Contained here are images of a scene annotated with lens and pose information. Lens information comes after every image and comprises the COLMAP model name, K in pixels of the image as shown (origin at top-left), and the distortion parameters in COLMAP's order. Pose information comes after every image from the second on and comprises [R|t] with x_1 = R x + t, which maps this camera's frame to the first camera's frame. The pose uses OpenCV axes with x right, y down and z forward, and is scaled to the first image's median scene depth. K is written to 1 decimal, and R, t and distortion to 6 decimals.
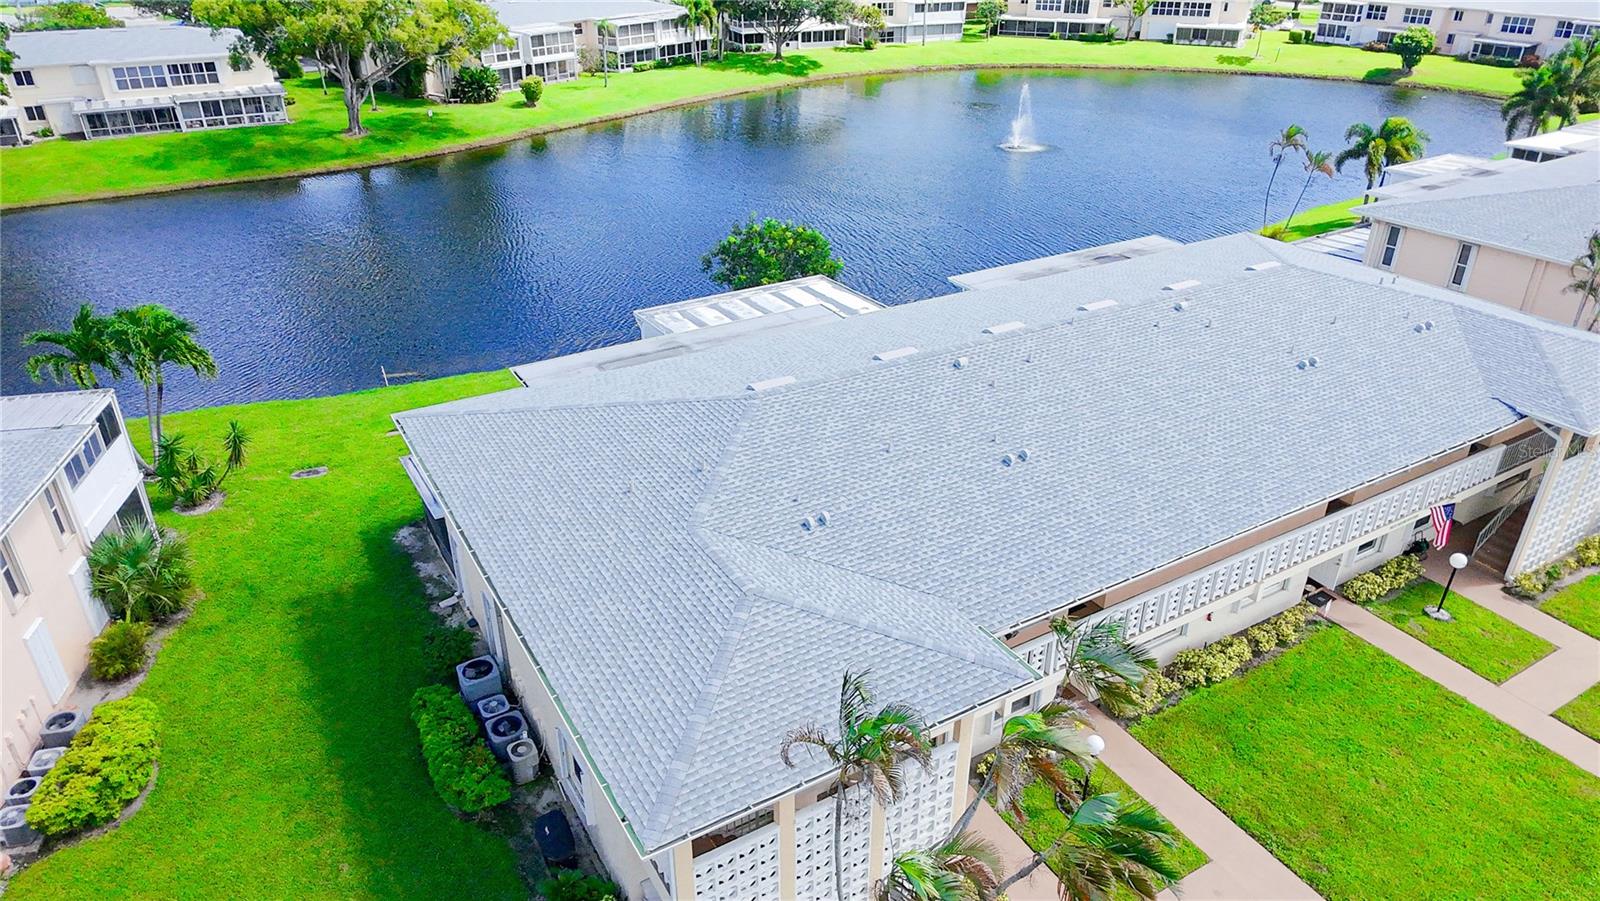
lens RADIAL K [[1052.0, 0, 805.9], [0, 1052.0, 451.0], [0, 0, 1]] dist [0.006635, -0.001338]
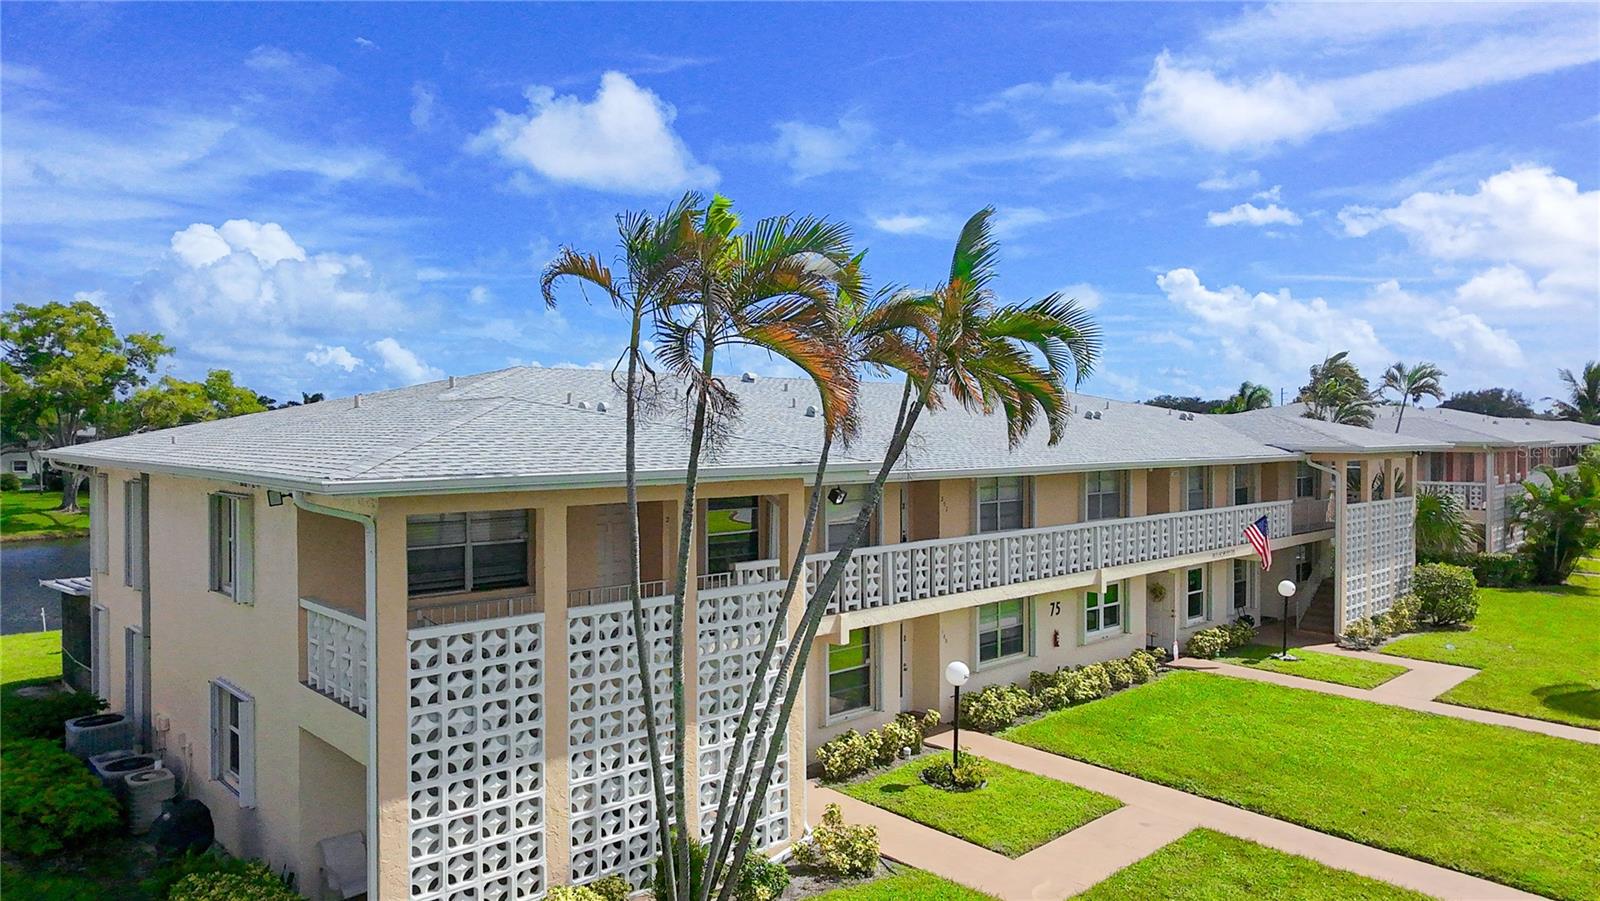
lens RADIAL K [[1052.0, 0, 805.9], [0, 1052.0, 451.0], [0, 0, 1]] dist [0.006635, -0.001338]
pose [[0.976762, -0.014011, 0.213866, -0.002034], [0.107992, 0.894107, -0.434639, 0.349675], [-0.185130, 0.447635, 0.874843, 0.195035]]
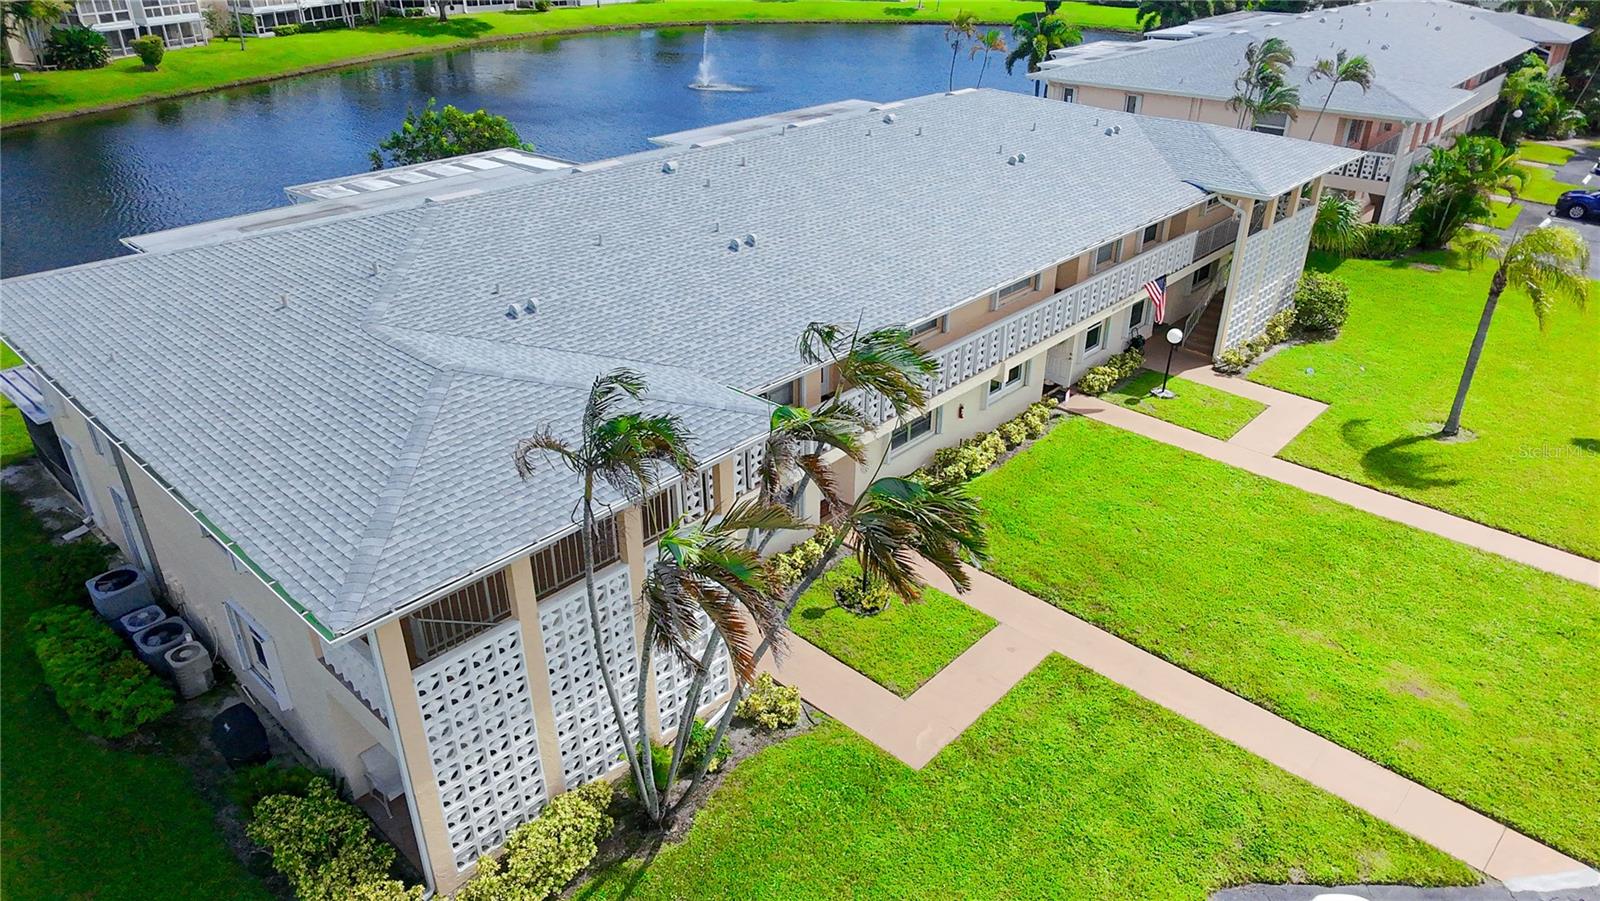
lens RADIAL K [[1052.0, 0, 805.9], [0, 1052.0, 451.0], [0, 0, 1]] dist [0.006635, -0.001338]
pose [[0.959669, -0.136213, 0.245928, 0.003118], [0.136490, 0.990512, 0.016001, 0.146628], [-0.245775, 0.018211, 0.969156, 0.089963]]
